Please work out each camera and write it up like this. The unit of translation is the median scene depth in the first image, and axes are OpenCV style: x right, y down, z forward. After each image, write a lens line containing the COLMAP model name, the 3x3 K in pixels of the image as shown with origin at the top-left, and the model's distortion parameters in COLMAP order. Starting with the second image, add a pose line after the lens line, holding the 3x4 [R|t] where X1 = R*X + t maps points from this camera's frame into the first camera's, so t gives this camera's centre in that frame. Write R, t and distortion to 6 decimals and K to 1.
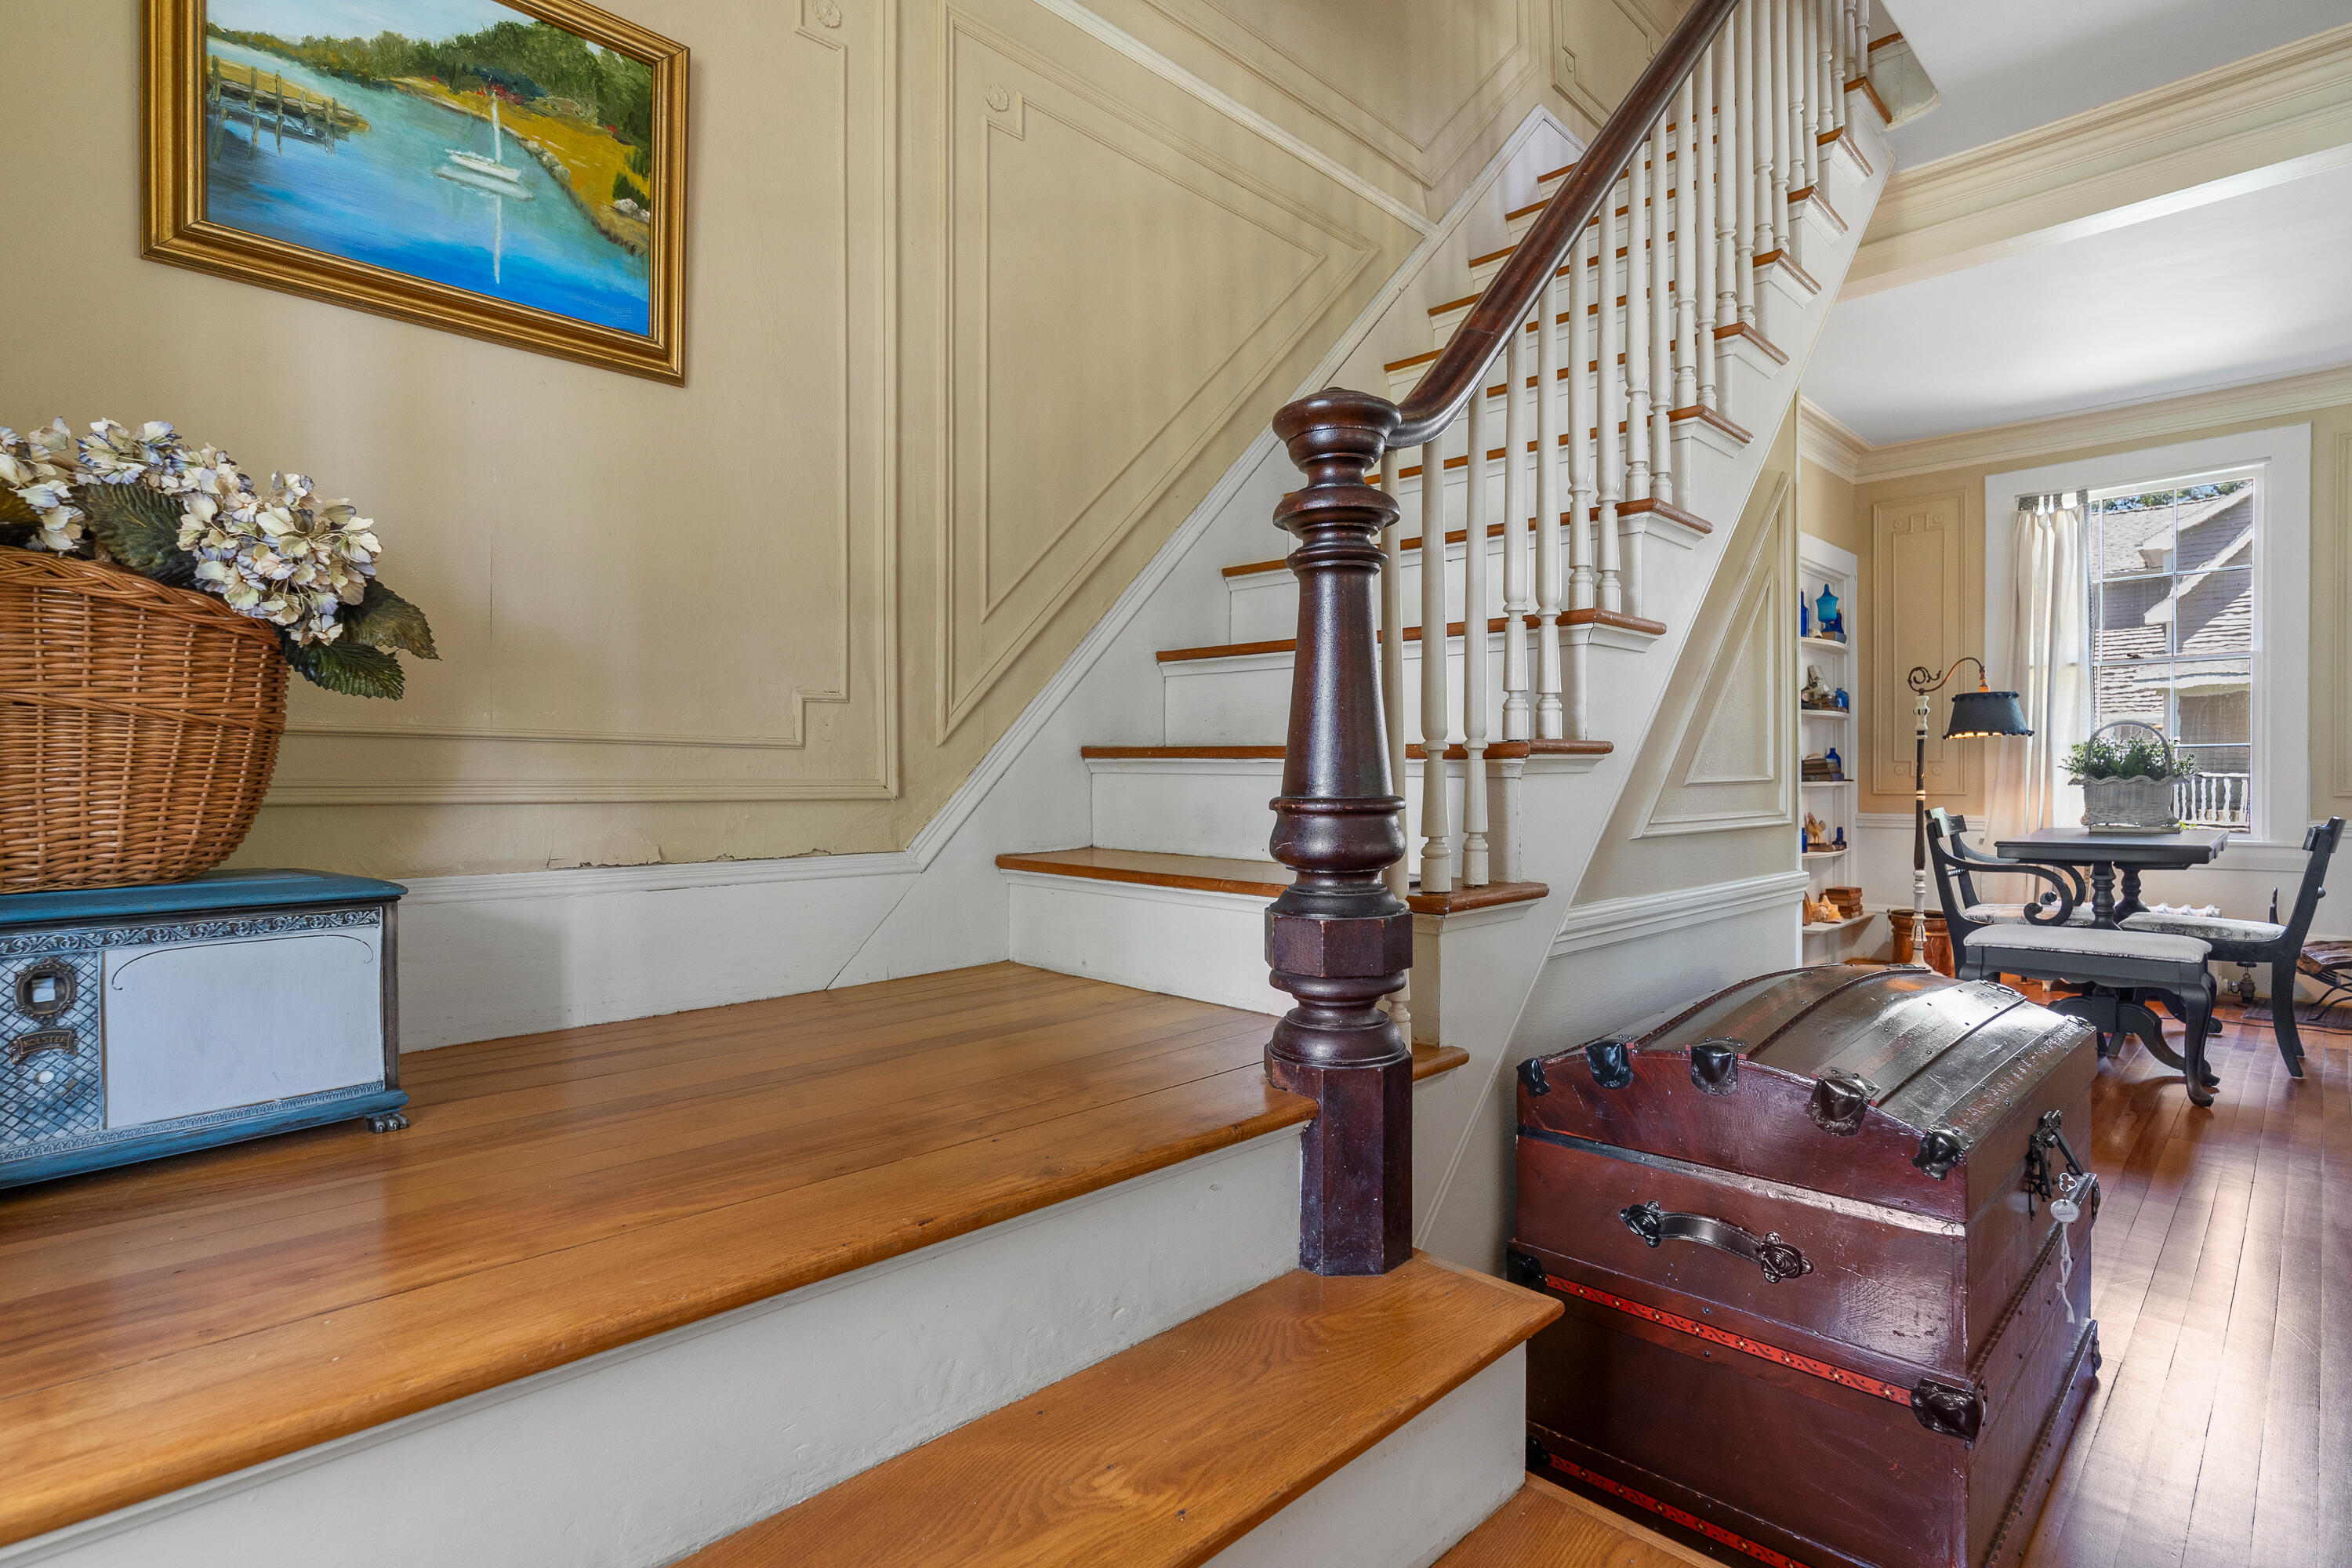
lens RADIAL K [[1146.1, 0, 1190.0], [0, 1146.1, 785.5], [0, 0, 1]] dist [-0.001813, 0.000712]
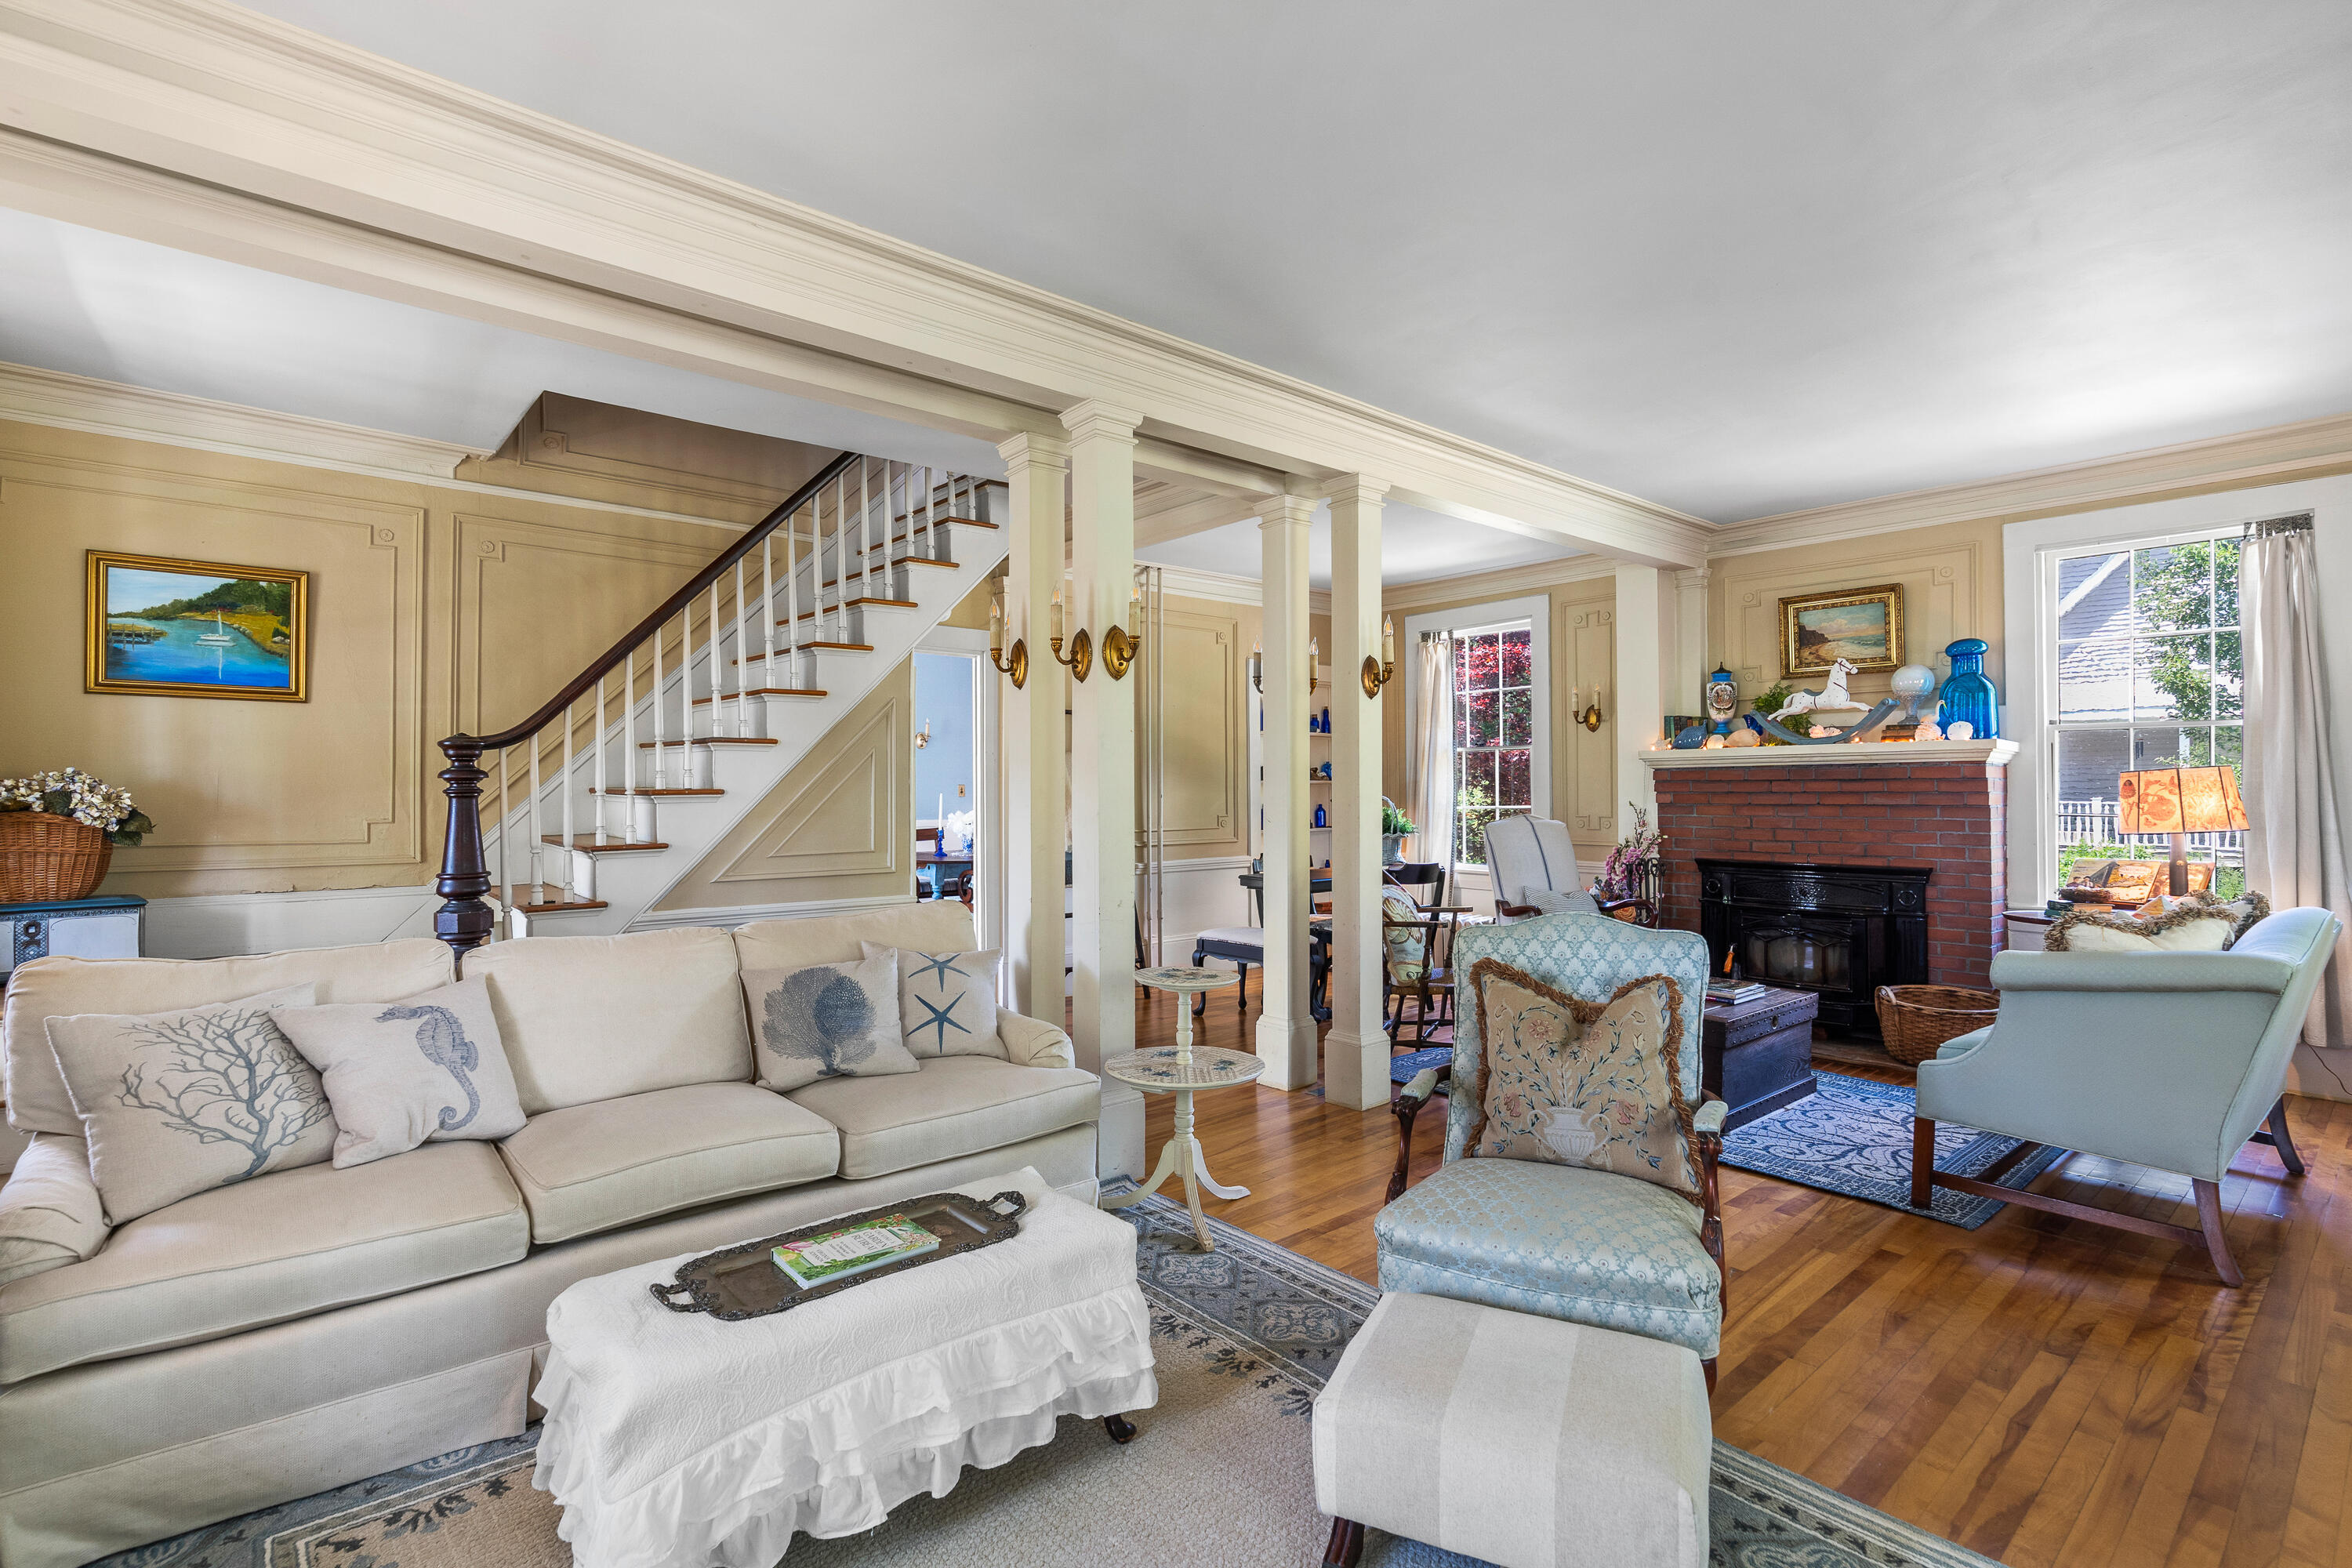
lens RADIAL K [[1082.2, 0, 1164.3], [0, 1082.2, 780.1], [0, 0, 1]] dist [-0.003551, 0.002007]
pose [[0.997335, -0.001208, -0.072949, 1.831828], [-0.000062, 0.999849, -0.017401, -0.153532], [0.072959, 0.017359, 0.997184, -1.403326]]
